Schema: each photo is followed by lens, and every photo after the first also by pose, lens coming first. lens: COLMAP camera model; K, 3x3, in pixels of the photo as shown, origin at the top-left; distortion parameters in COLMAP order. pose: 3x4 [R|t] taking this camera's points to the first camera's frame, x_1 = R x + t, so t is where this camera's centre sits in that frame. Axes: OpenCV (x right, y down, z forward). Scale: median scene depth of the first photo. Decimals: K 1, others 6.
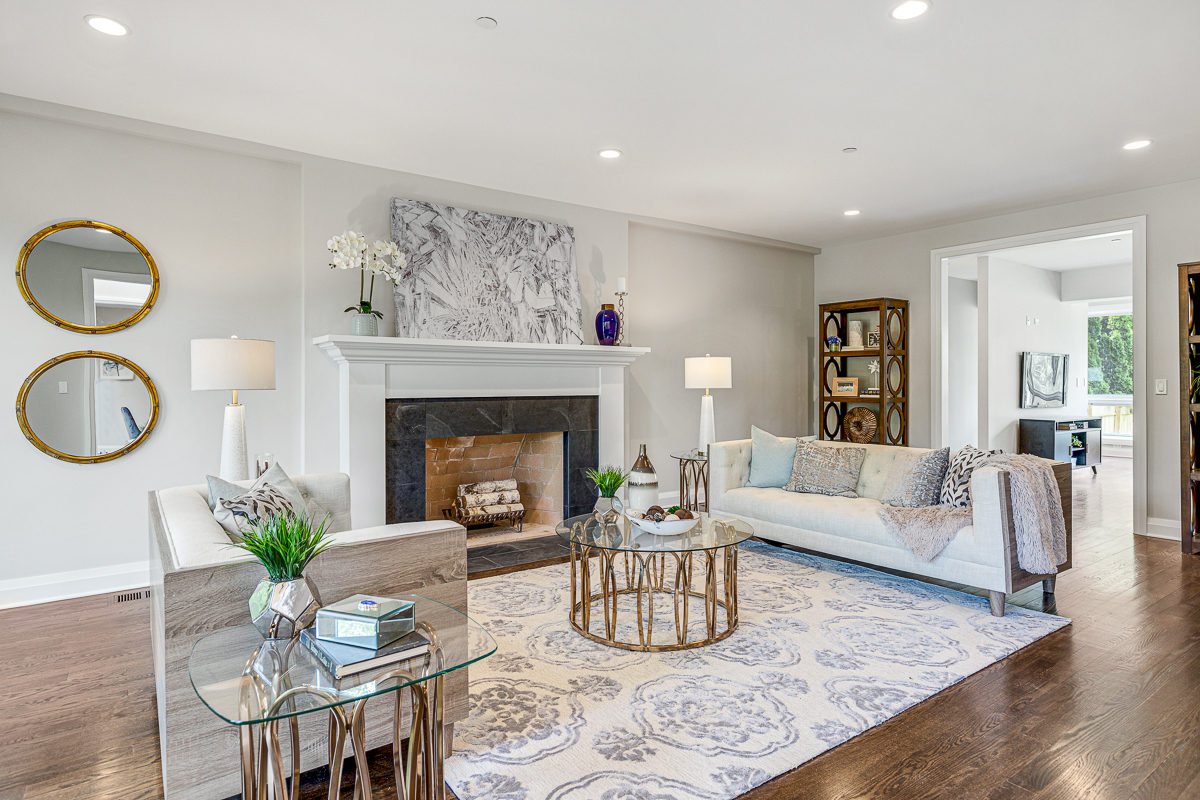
lens RADIAL K [[659.4, 0, 599.6], [0, 659.4, 393.3], [0, 0, 1]] dist [0.002999, -0.000329]
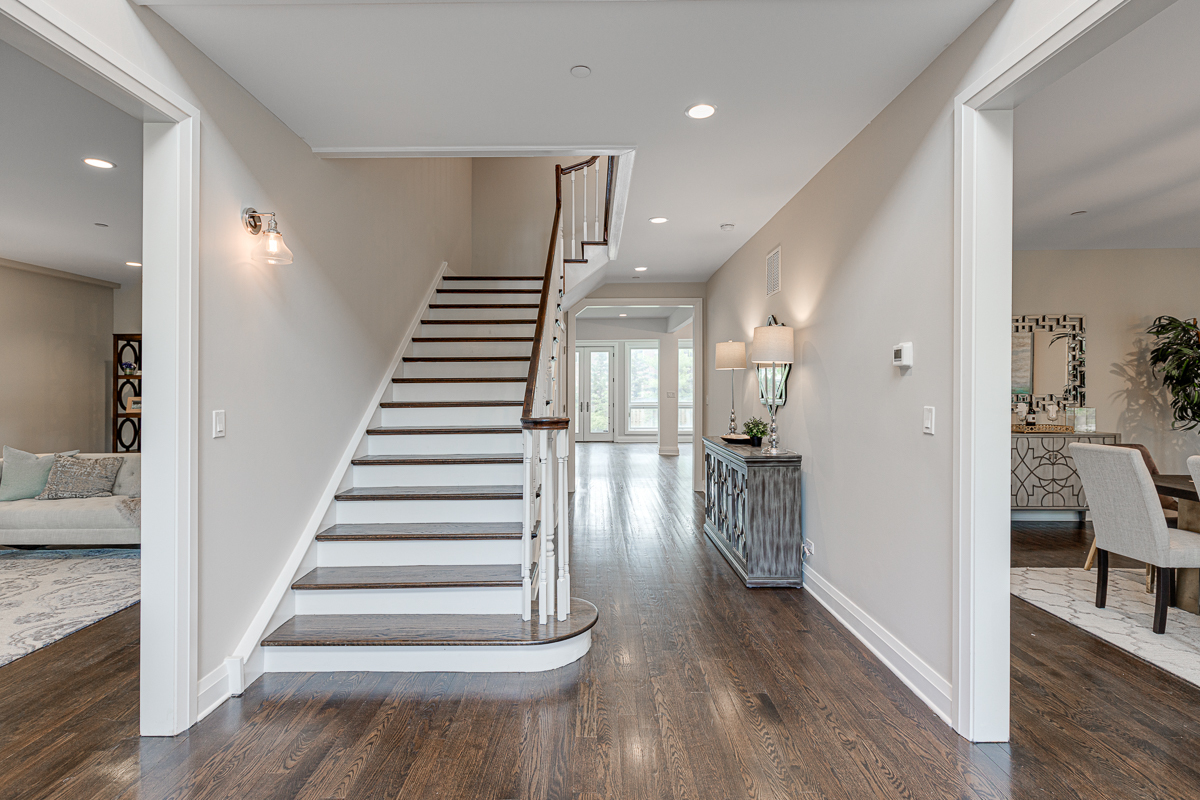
lens RADIAL K [[551.4, 0, 591.4], [0, 551.4, 390.0], [0, 0, 1]] dist [0.002925, 0.000125]
pose [[0.588696, 0.002155, 0.808351, 0.046279], [0.009843, 0.999903, -0.009834, -0.019197], [-0.808294, 0.013746, 0.588618, -0.260435]]
